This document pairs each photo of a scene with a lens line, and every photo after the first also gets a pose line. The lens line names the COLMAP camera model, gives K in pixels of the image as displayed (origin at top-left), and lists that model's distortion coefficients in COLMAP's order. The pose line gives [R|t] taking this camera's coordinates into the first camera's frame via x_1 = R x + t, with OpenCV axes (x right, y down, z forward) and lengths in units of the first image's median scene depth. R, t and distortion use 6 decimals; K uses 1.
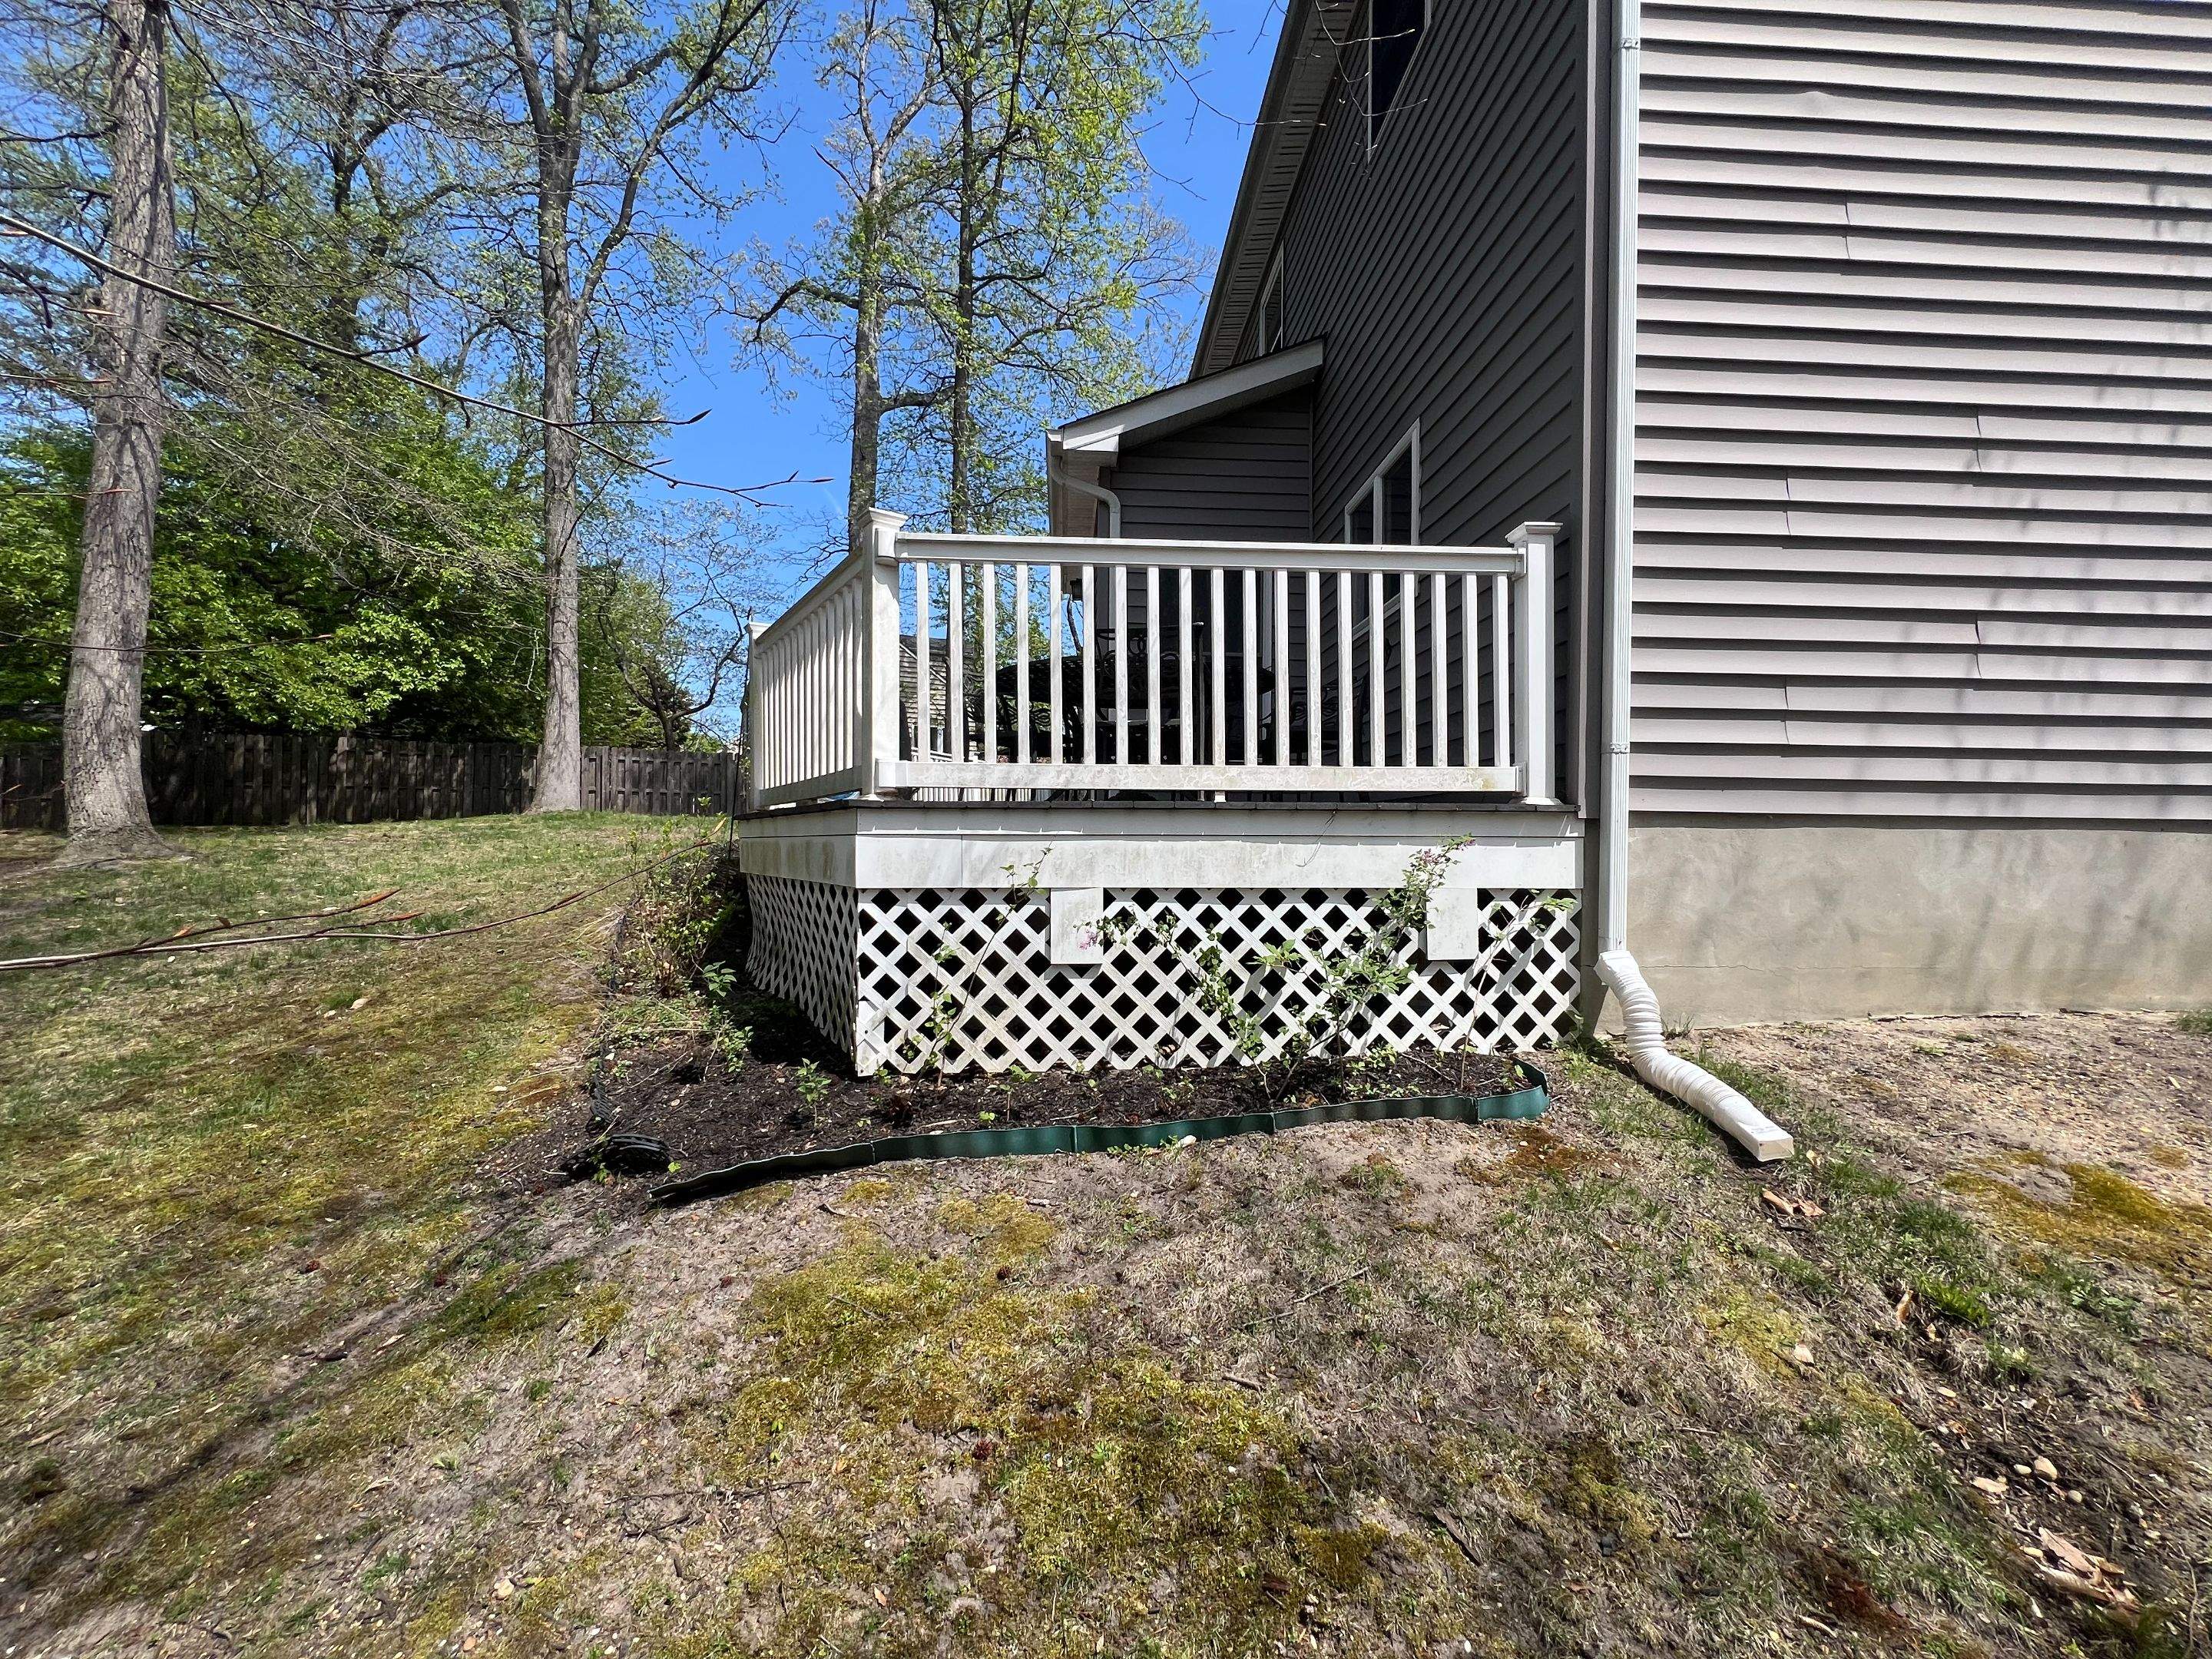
lens RADIAL K [[907.9, 0, 1103.3], [0, 907.9, 831.5], [0, 0, 1]] dist [-0.000969, 0.000178]
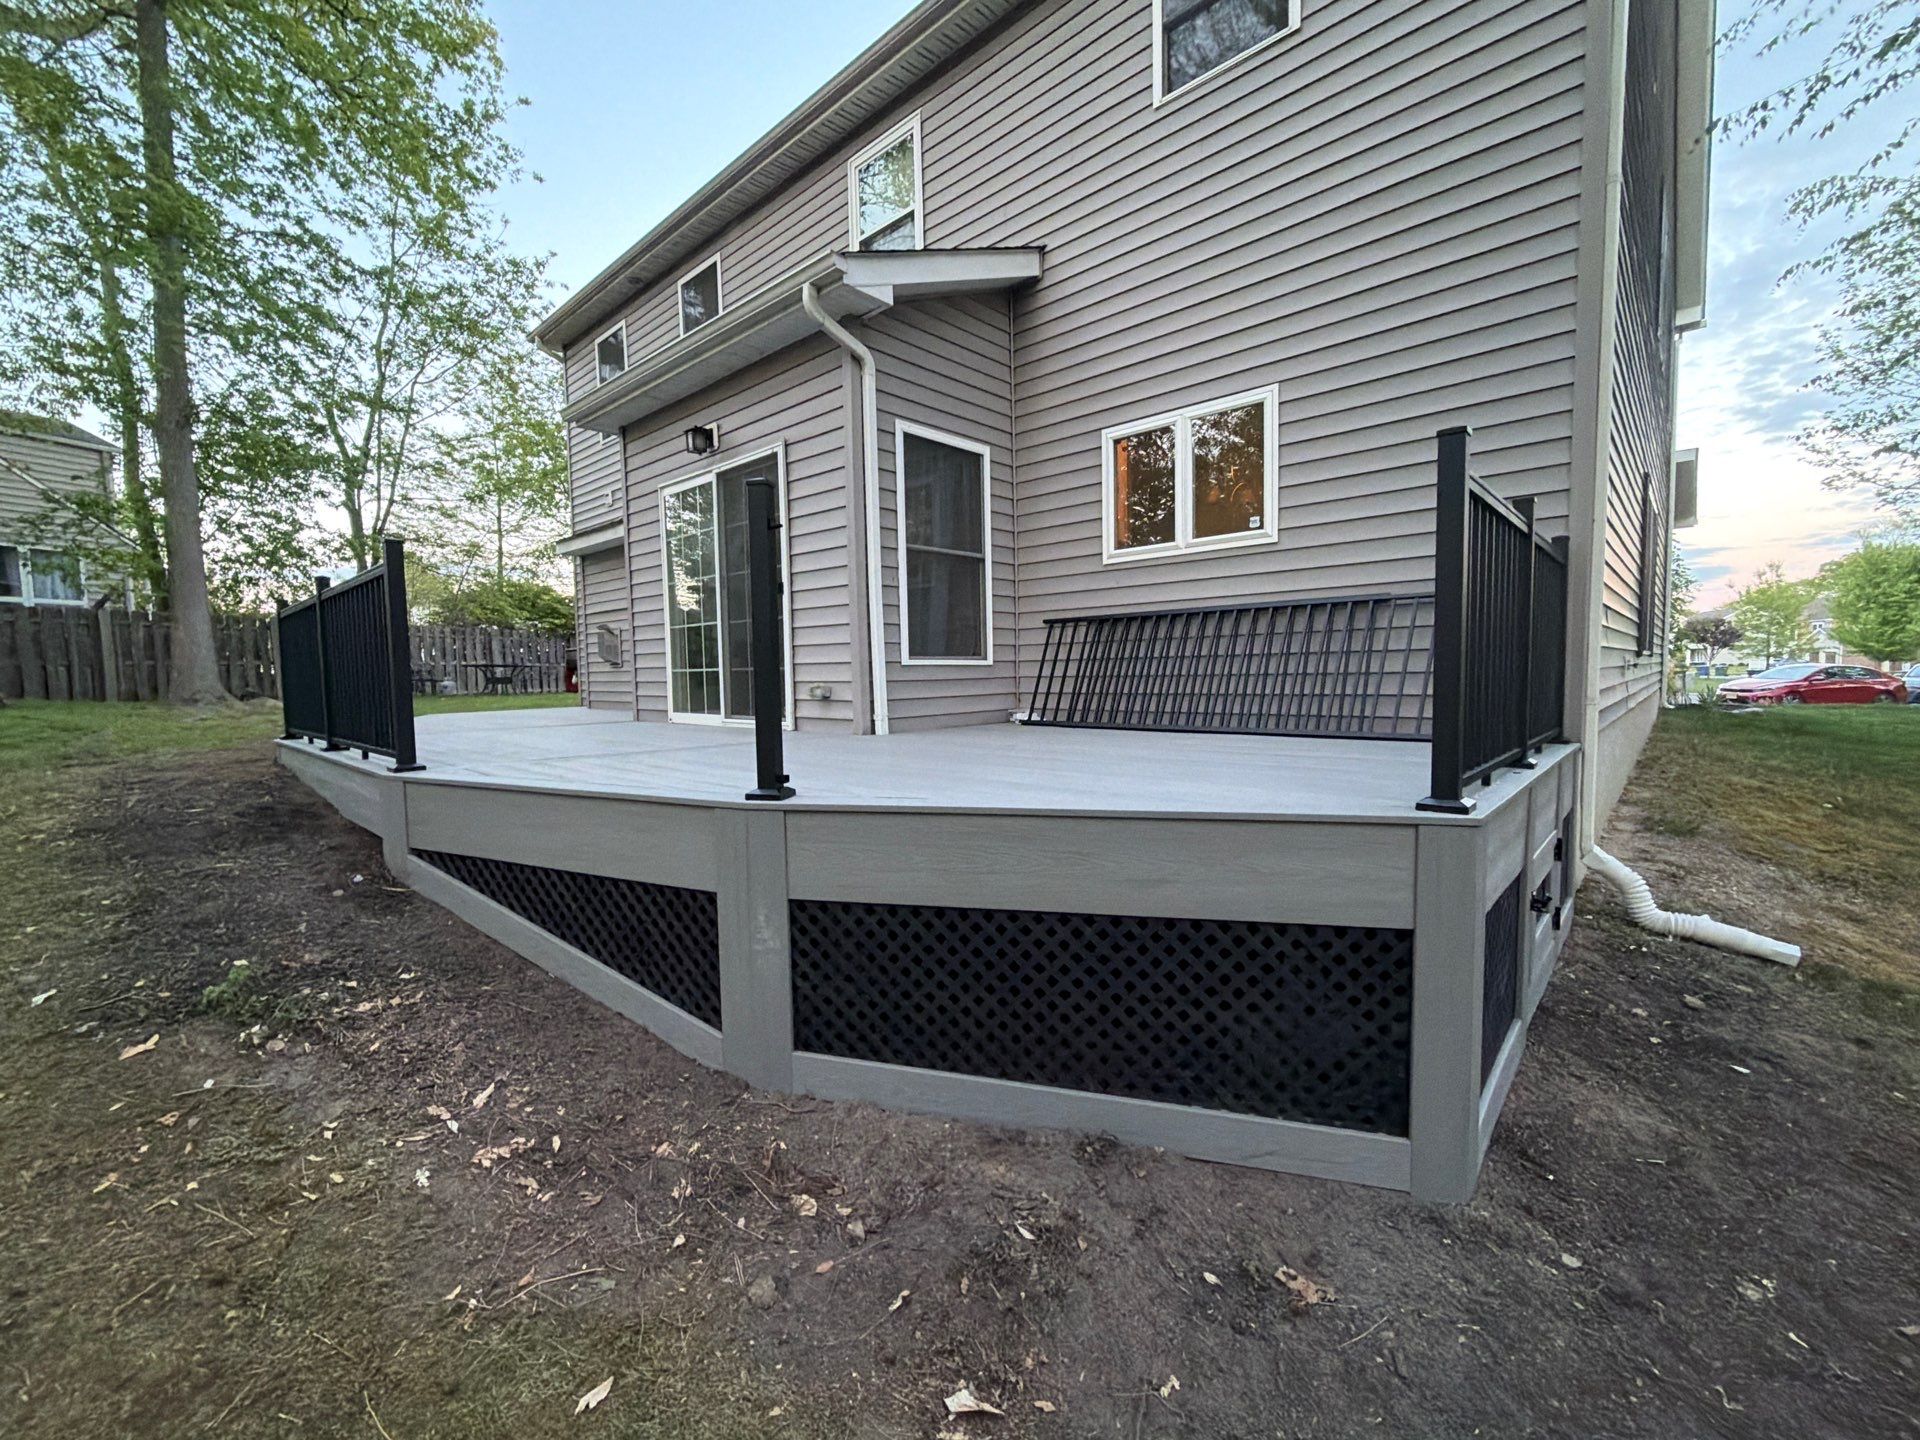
lens RADIAL K [[788.0, 0, 957.6], [0, 788.0, 721.7], [0, 0, 1]] dist [-0.000969, 0.000178]
pose [[0.711272, -0.070684, 0.699354, -0.334851], [0.014164, 0.996170, 0.086278, -0.058532], [-0.702775, -0.051461, 0.709549, 0.273733]]
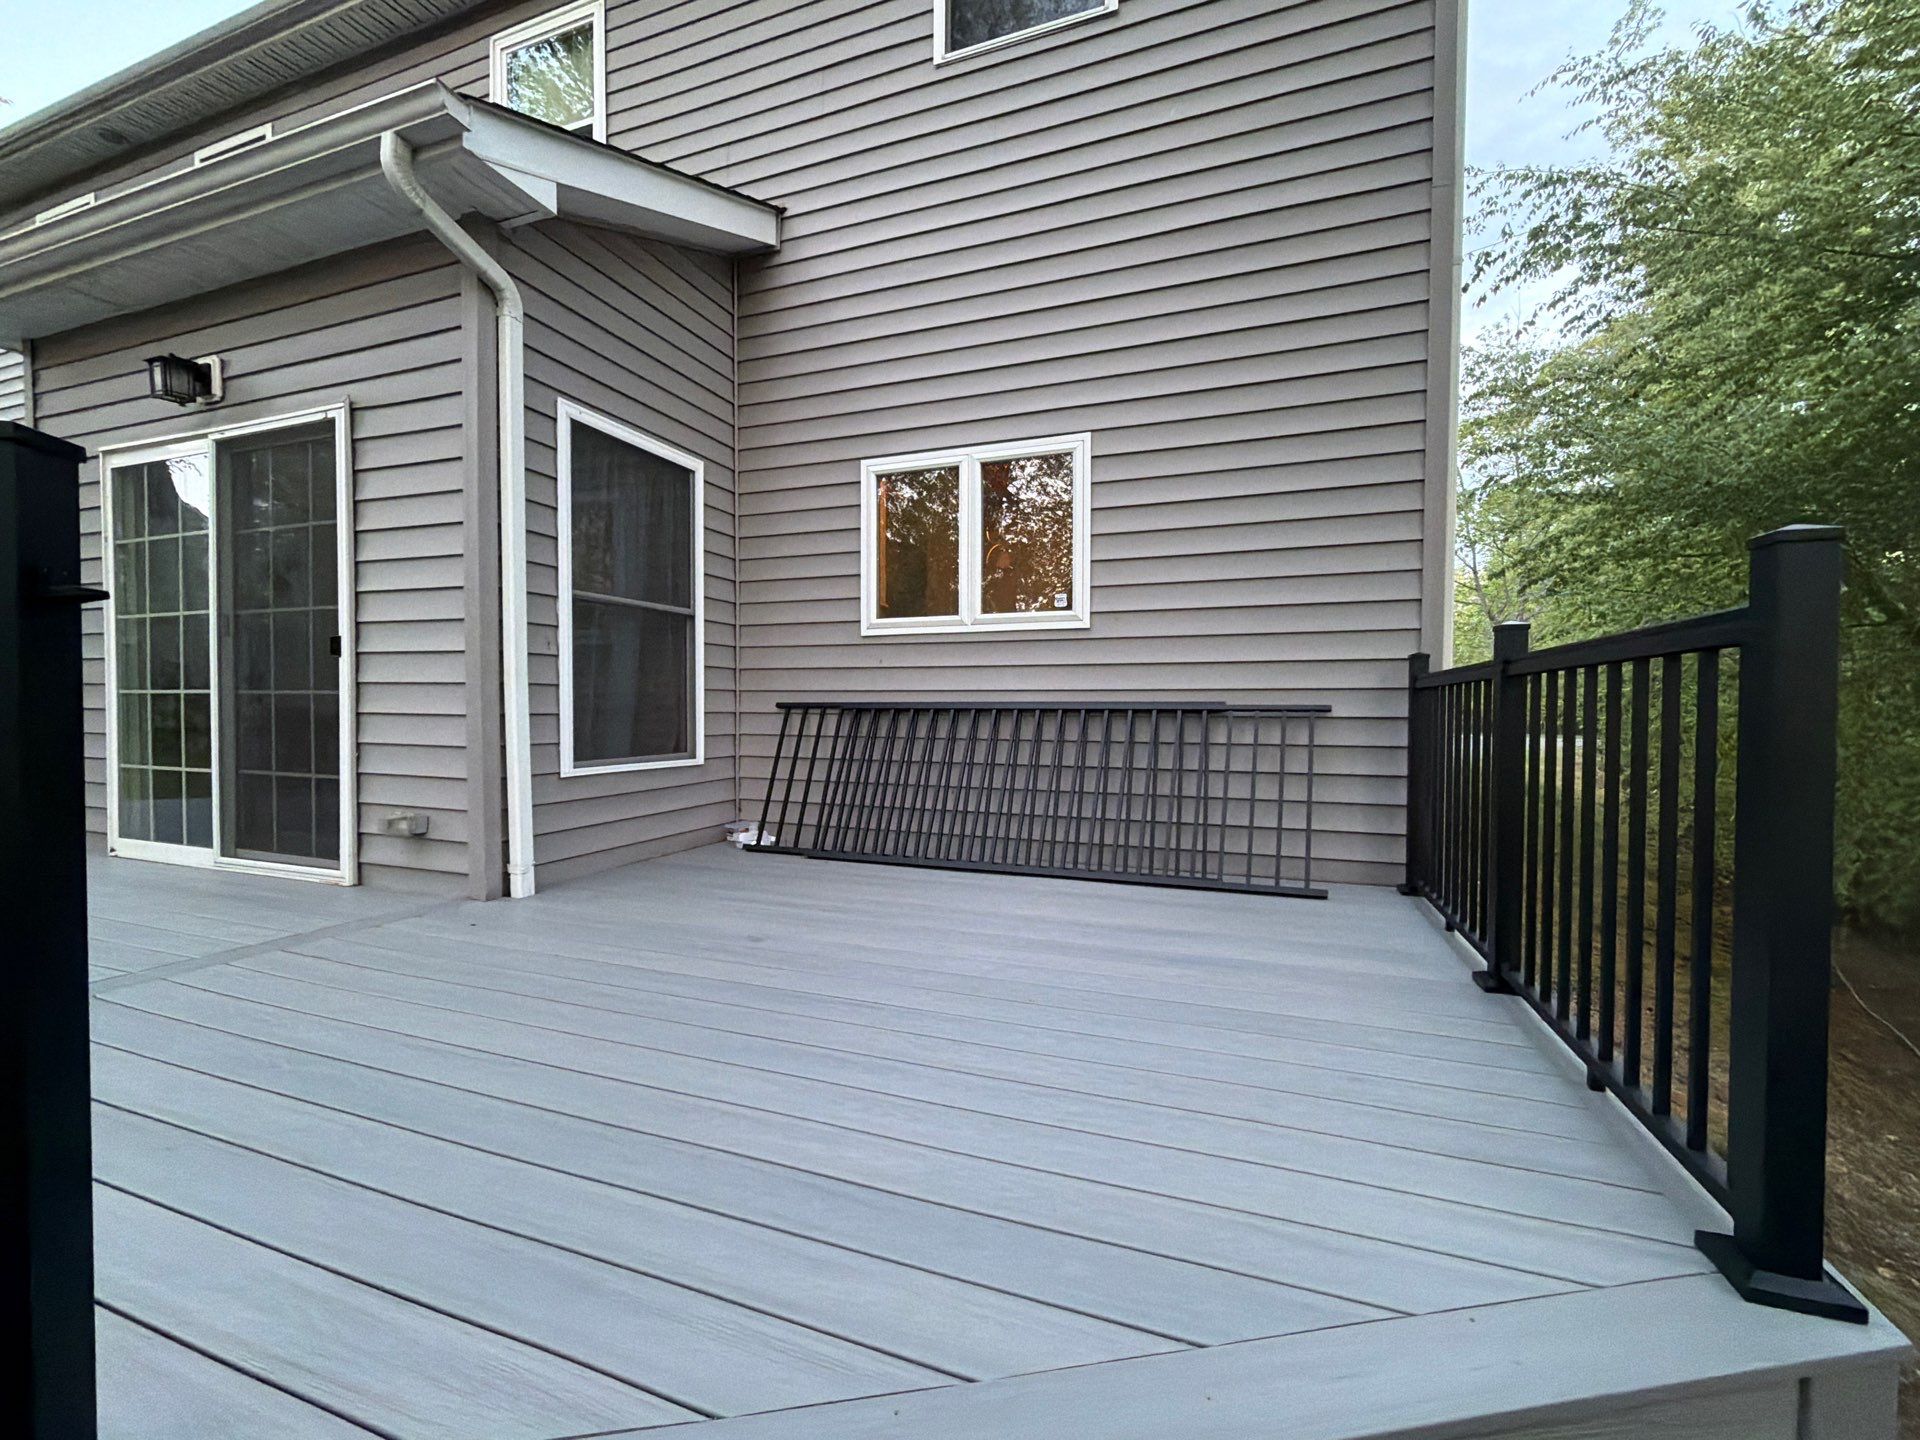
lens RADIAL K [[788.0, 0, 957.6], [0, 788.0, 721.7], [0, 0, 1]] dist [-0.000969, 0.000178]
pose [[0.385979, -0.030396, 0.922007, -0.227146], [-0.017047, 0.999051, 0.040072, -0.093744], [-0.922350, -0.031185, 0.385095, 0.399171]]
